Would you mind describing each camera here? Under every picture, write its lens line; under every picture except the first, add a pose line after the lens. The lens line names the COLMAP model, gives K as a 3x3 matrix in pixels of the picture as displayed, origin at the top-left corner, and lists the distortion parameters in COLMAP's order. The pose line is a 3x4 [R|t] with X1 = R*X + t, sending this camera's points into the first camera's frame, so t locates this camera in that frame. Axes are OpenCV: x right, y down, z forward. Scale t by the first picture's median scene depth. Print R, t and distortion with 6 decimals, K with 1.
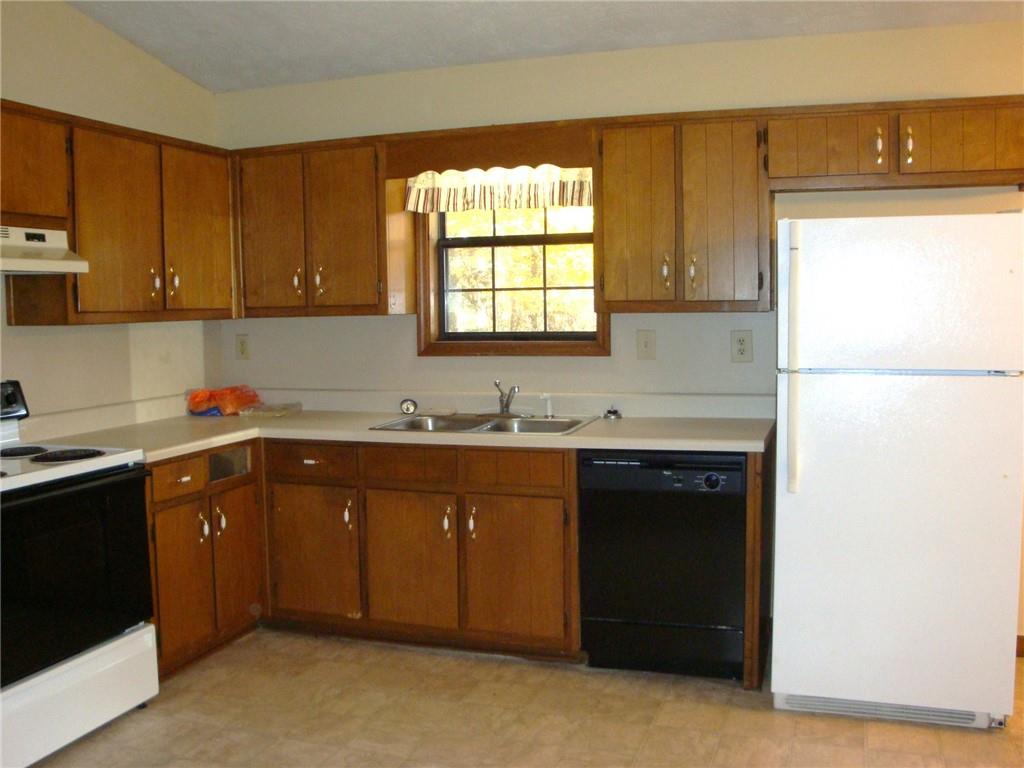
lens RADIAL K [[921.5, 0, 512.0], [0, 921.5, 384.0], [0, 0, 1]] dist [-0.166514, 0.153422]
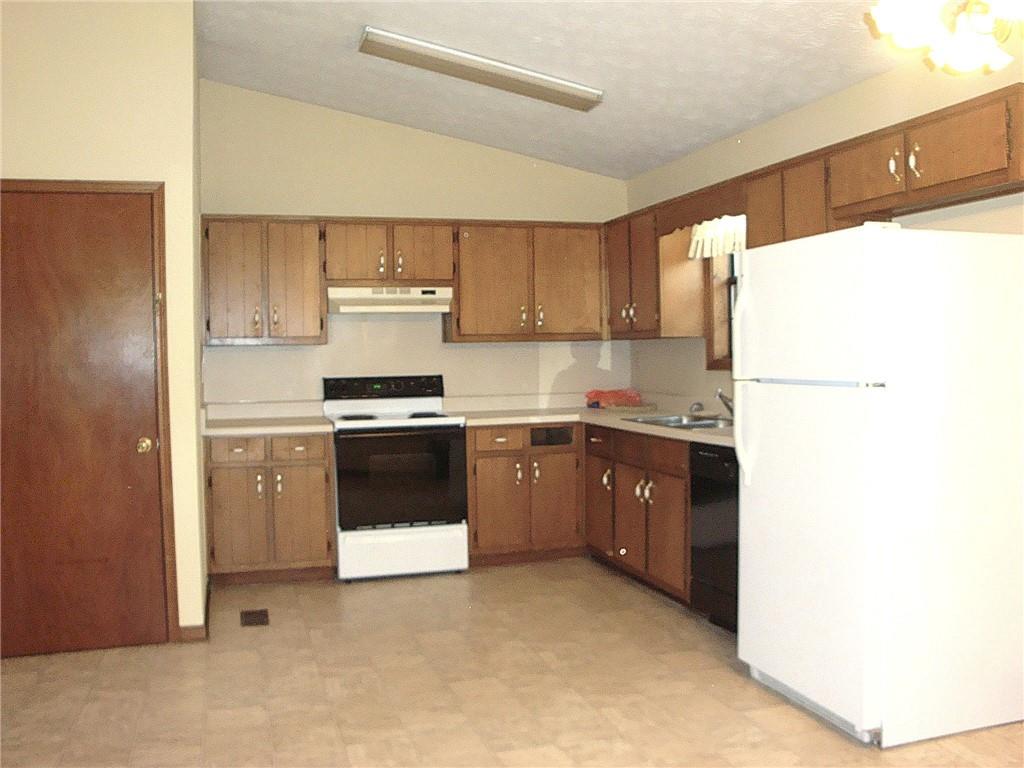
lens RADIAL K [[921.5, 0, 512.0], [0, 921.5, 384.0], [0, 0, 1]] dist [-0.166514, 0.153422]
pose [[0.591314, 0.034642, -0.805697, 0.968797], [-0.063785, 0.997956, -0.003905, 0.013020], [0.803915, 0.053701, 0.592315, 0.049645]]
